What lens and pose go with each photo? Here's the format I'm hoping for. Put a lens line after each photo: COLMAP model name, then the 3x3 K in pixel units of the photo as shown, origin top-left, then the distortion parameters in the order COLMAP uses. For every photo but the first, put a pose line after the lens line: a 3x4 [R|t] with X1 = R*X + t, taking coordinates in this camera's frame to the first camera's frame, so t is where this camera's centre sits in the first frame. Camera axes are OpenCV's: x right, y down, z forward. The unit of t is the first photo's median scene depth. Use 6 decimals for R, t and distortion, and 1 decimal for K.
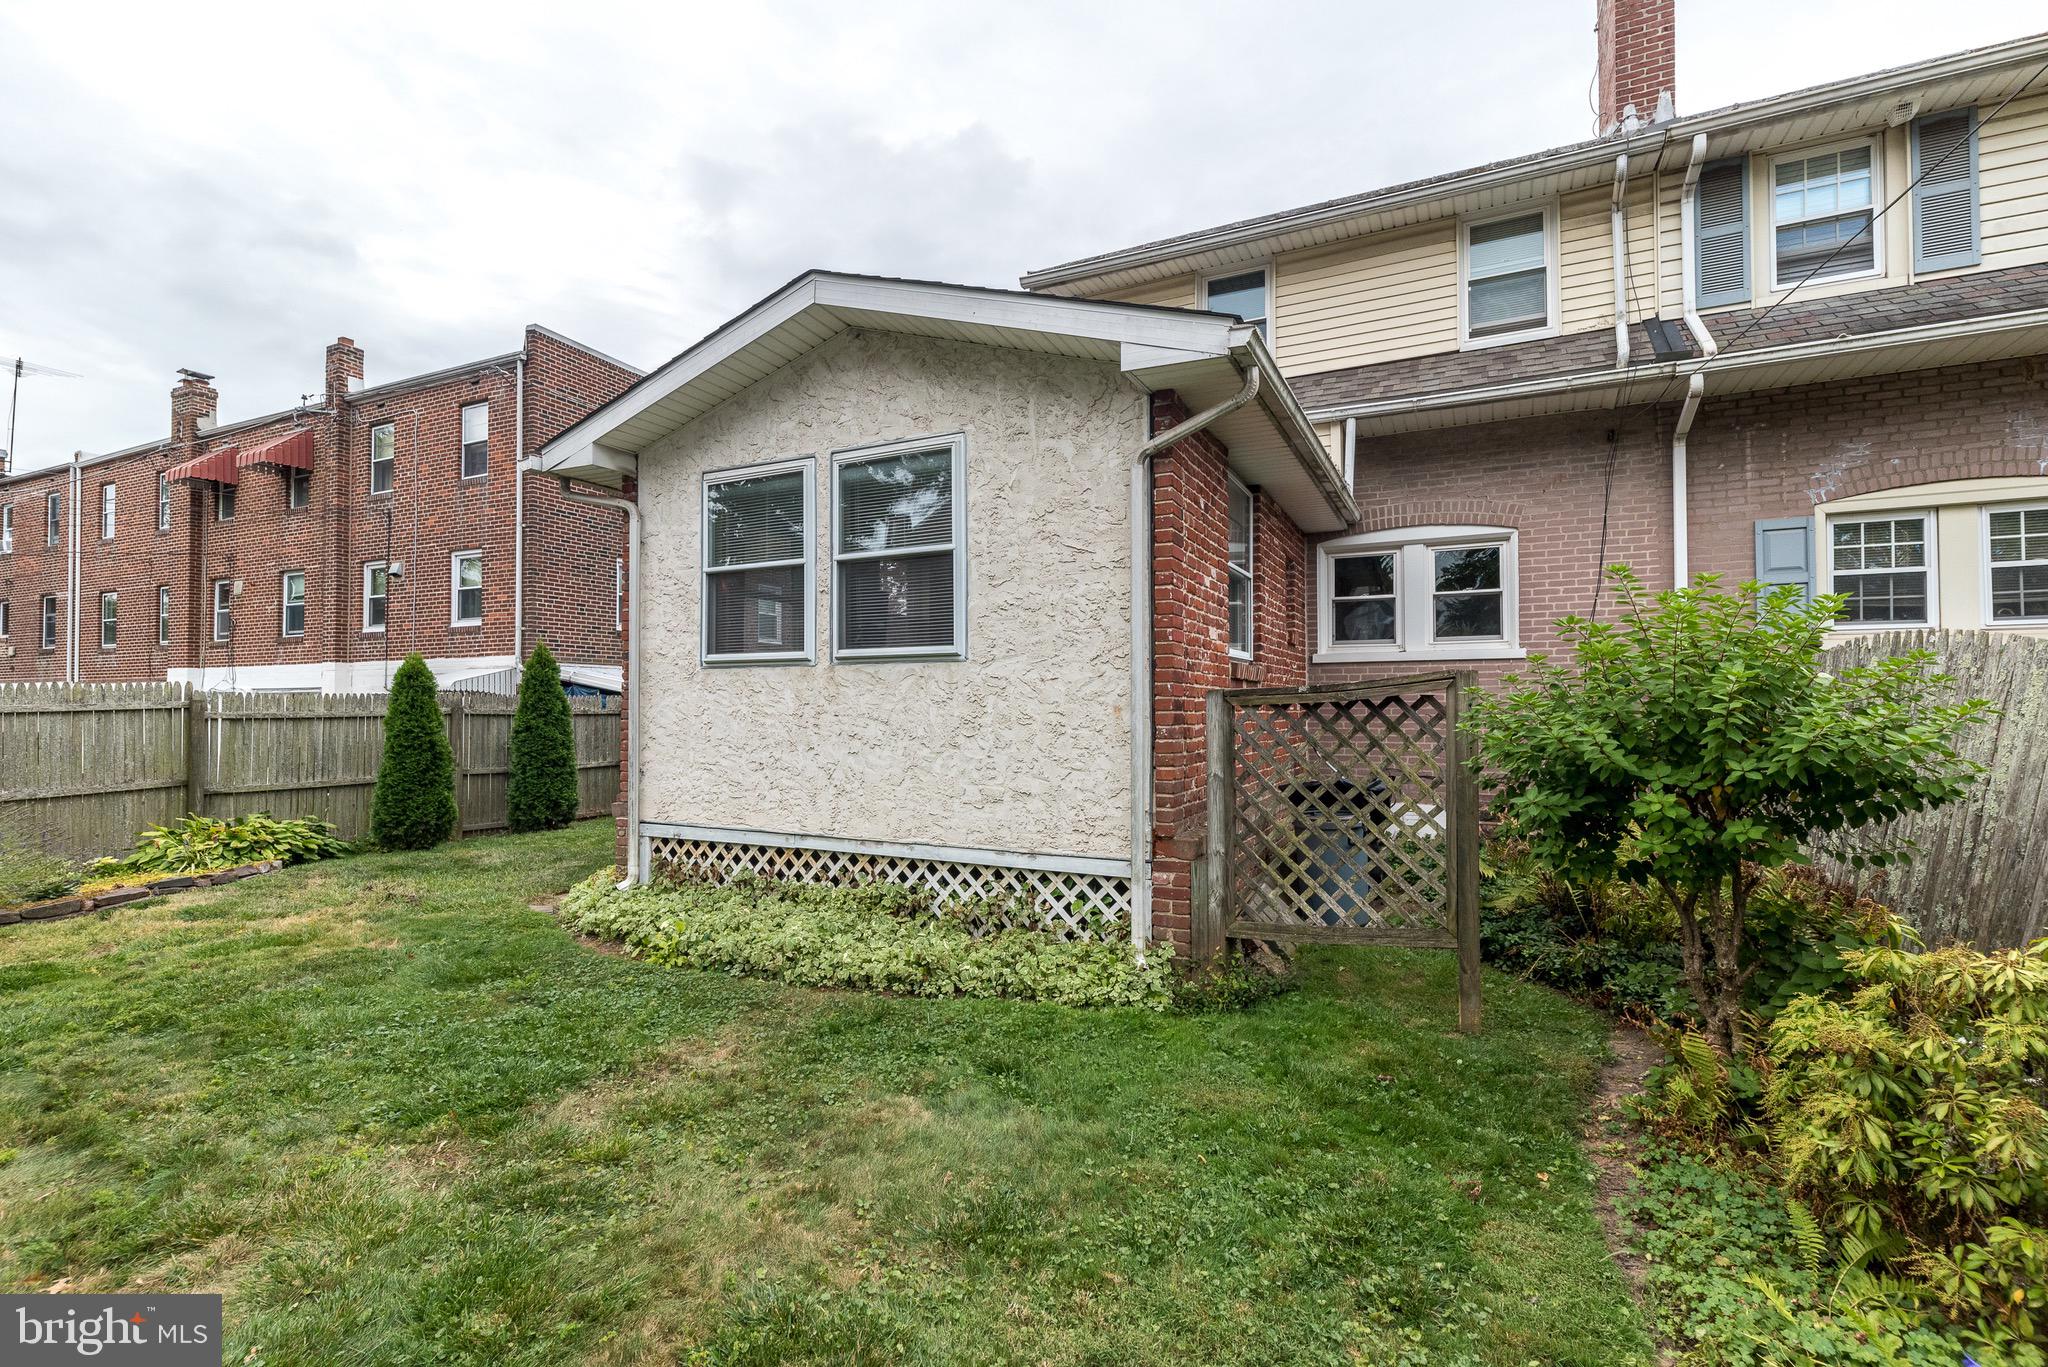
lens RADIAL K [[889.6, 0, 1032.7], [0, 889.6, 686.5], [0, 0, 1]] dist [0.012021, -0.000150]
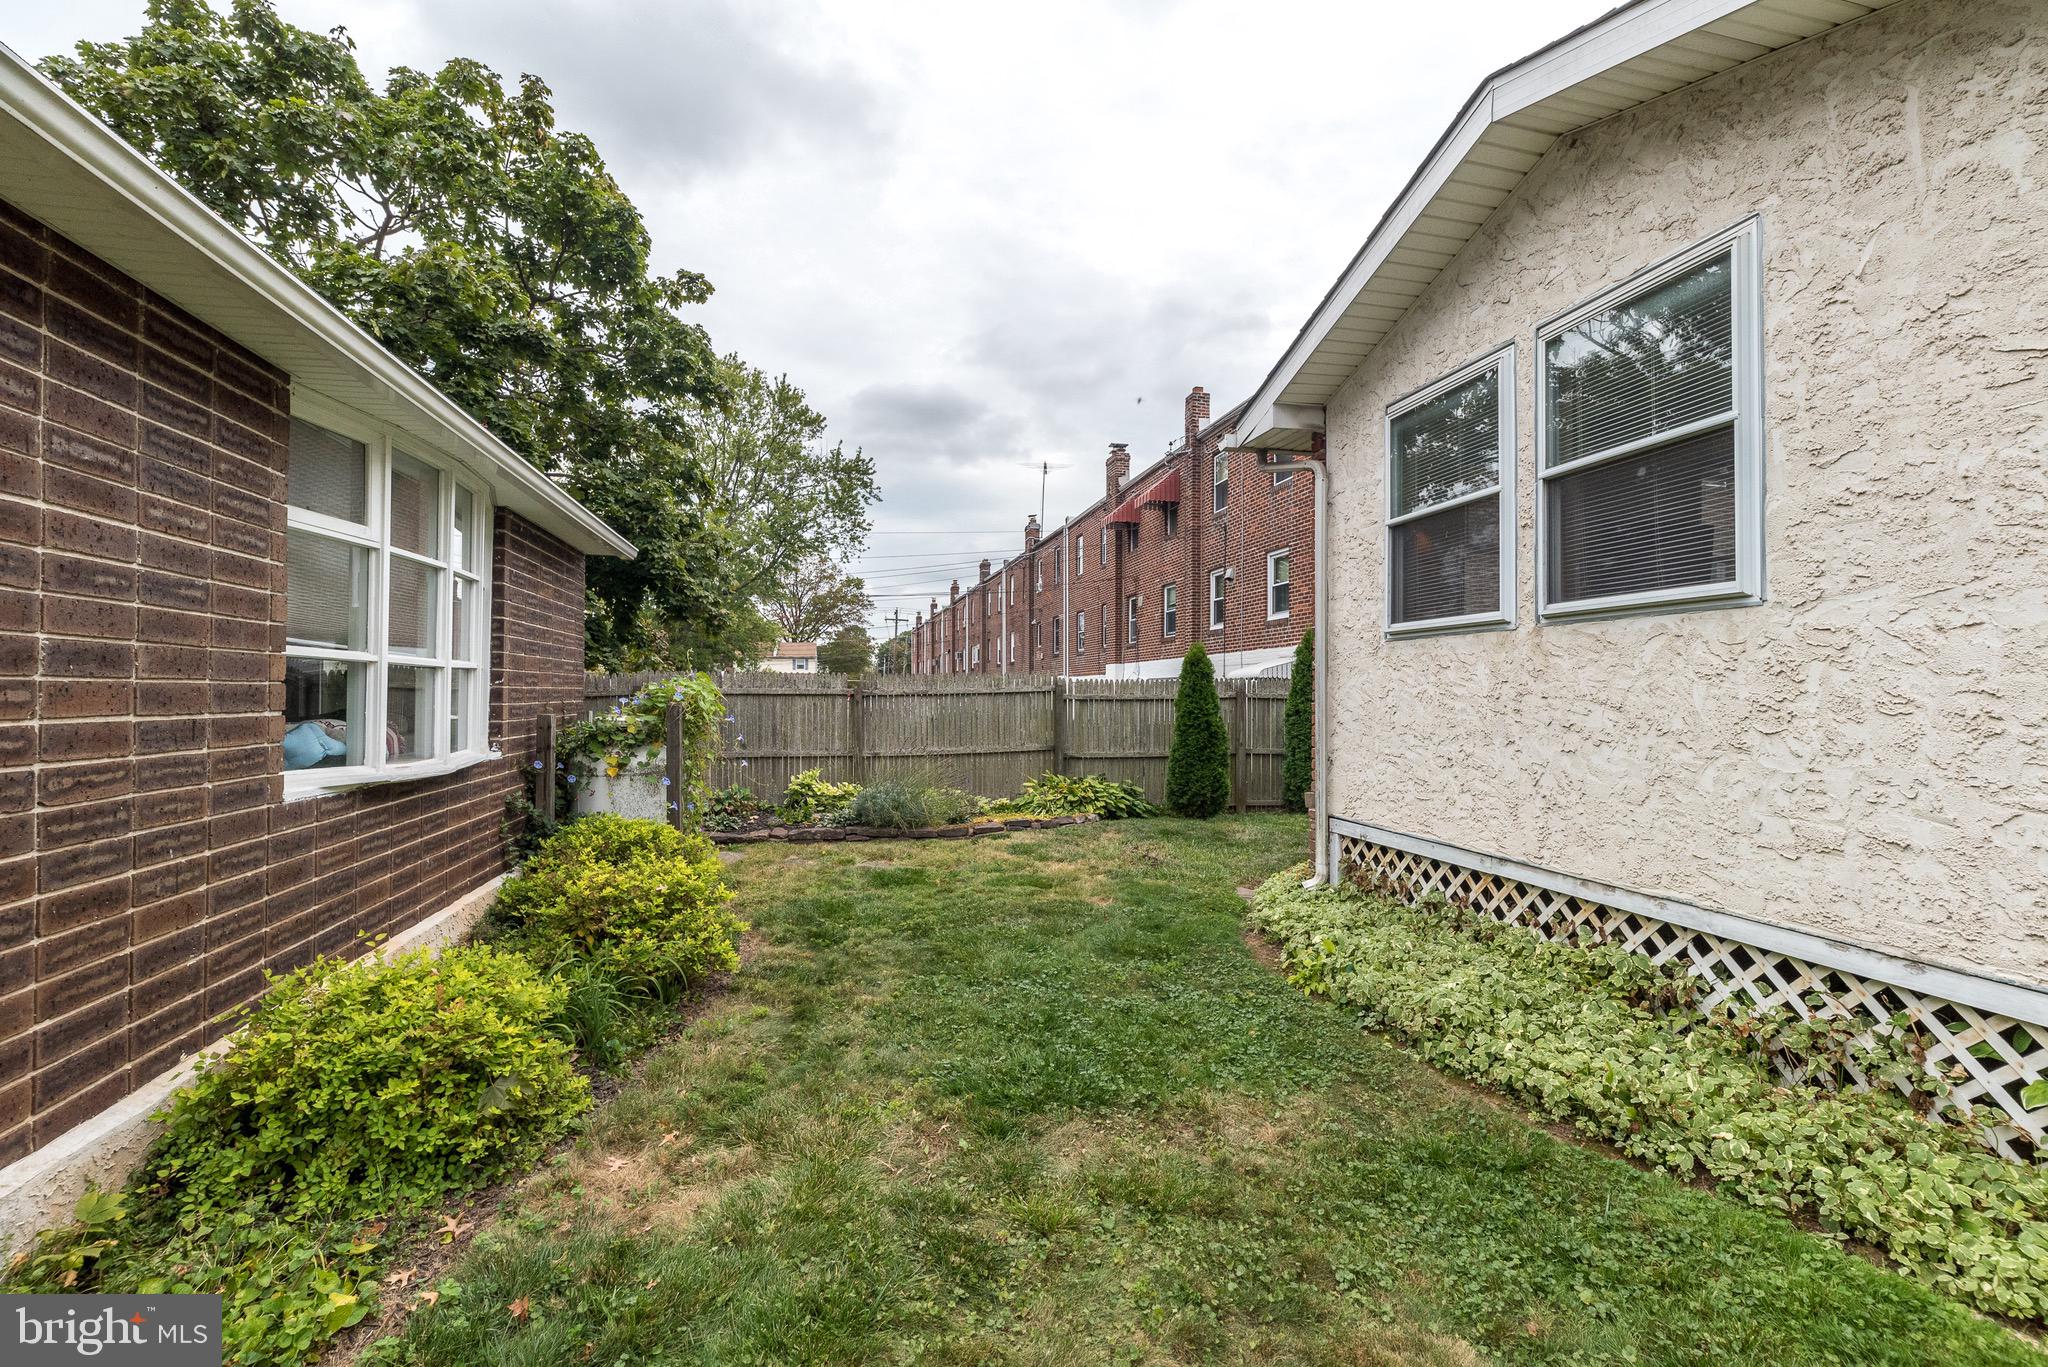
lens RADIAL K [[889.6, 0, 1025.6], [0, 889.6, 686.2], [0, 0, 1]] dist [0.012021, -0.000150]
pose [[0.626174, -0.004308, -0.779671, 0.075652], [0.013816, 0.999889, 0.005571, 0.013916], [0.779561, -0.014260, 0.626164, 0.232355]]
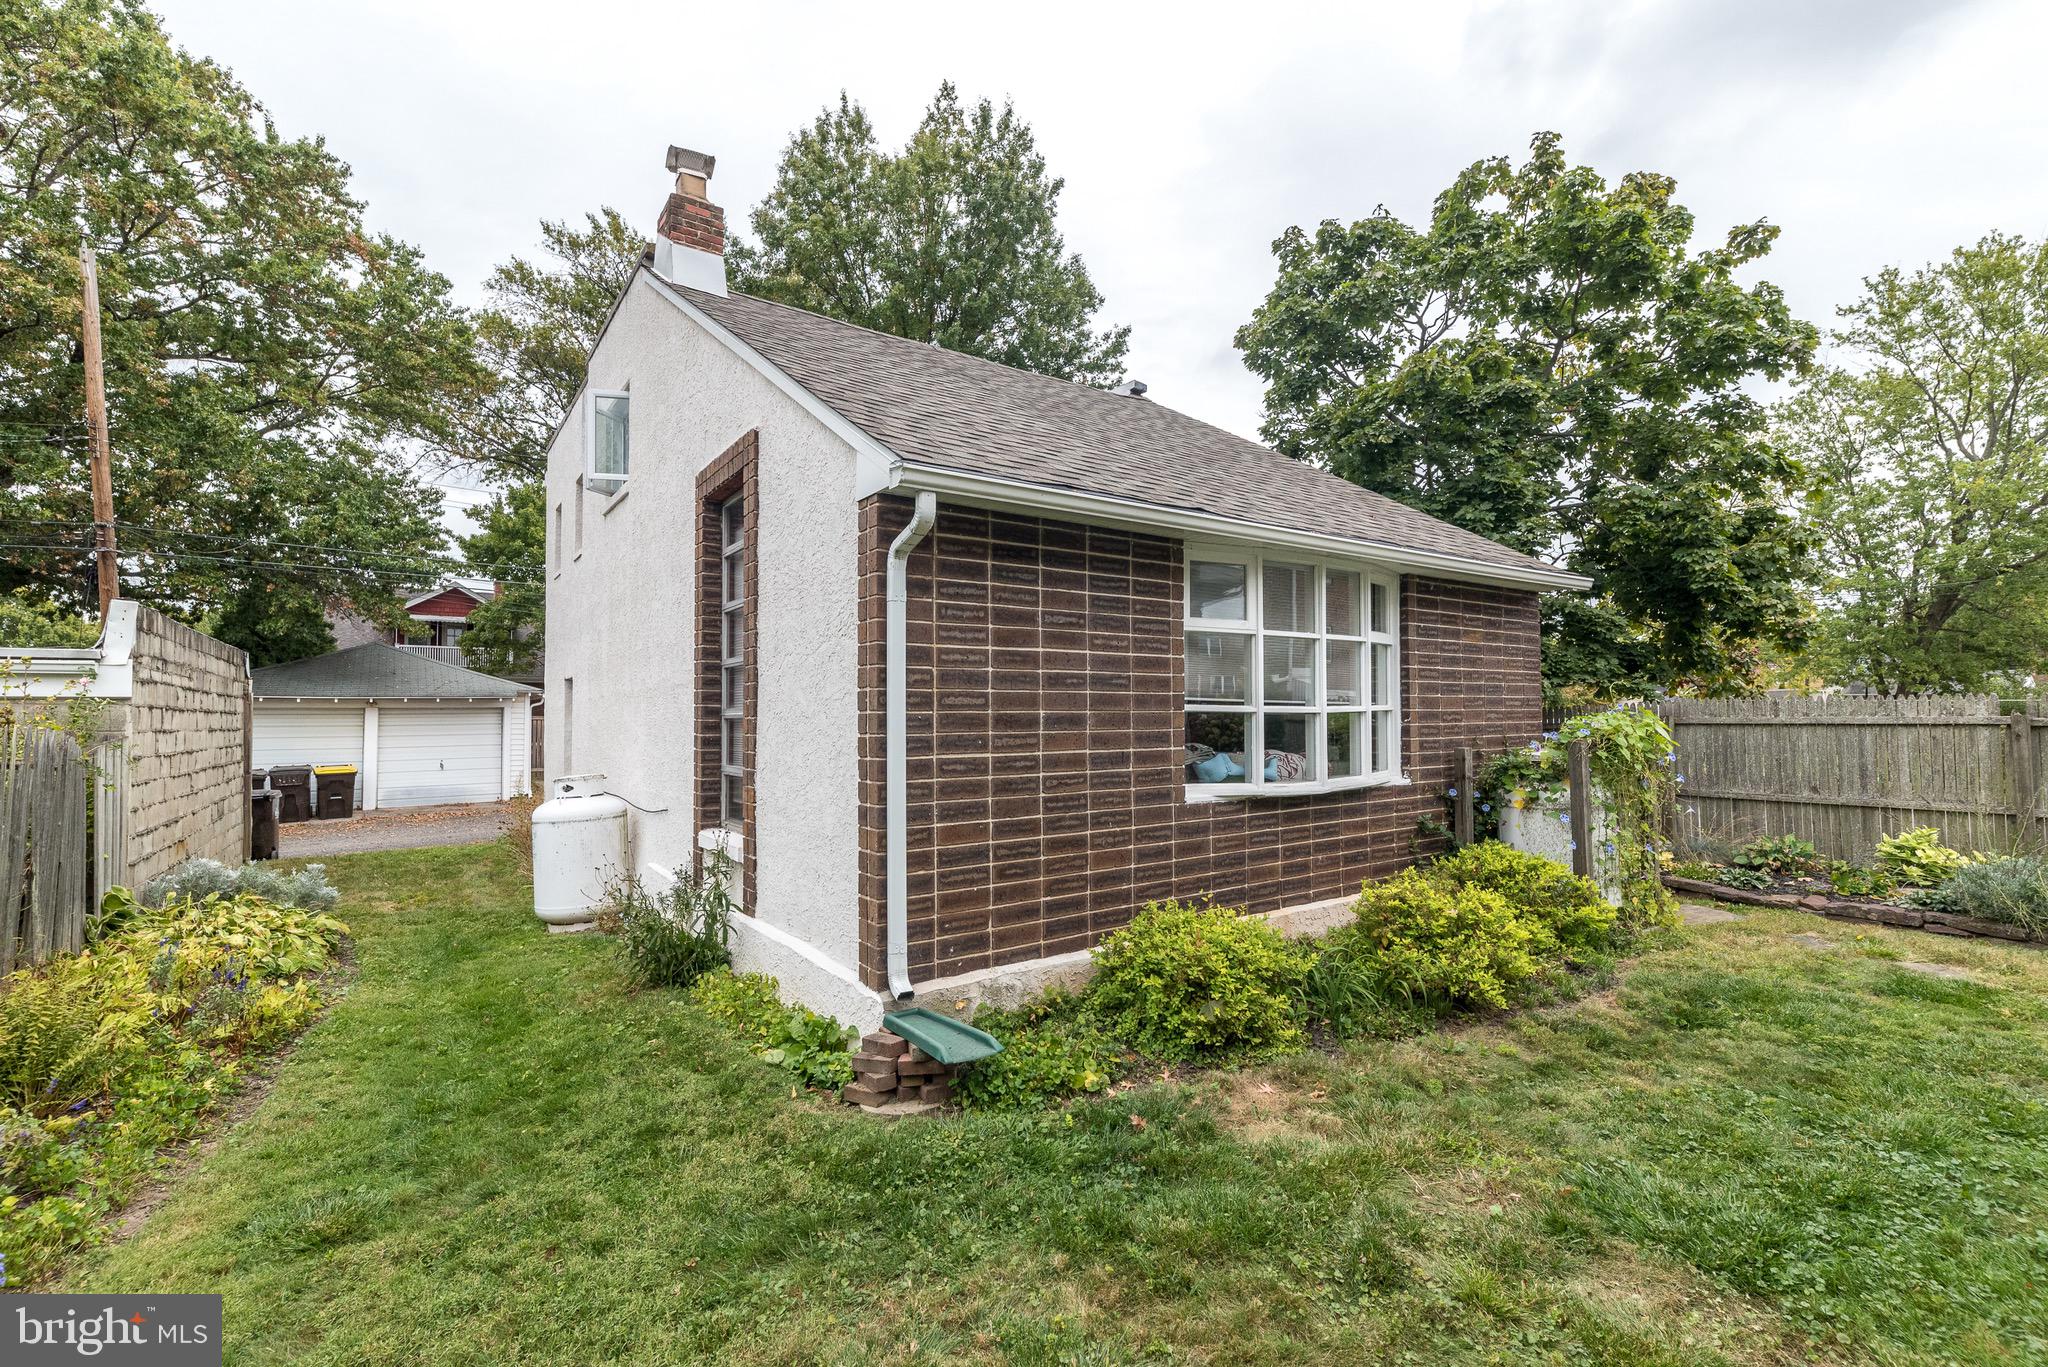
lens RADIAL K [[889.6, 0, 1009.8], [0, 889.6, 691.7], [0, 0, 1]] dist [0.012021, -0.000150]
pose [[-0.504045, -0.021721, -0.863404, 0.212834], [0.029047, 0.998692, -0.042081, 0.003785], [0.863189, -0.046290, -0.502755, 0.516682]]
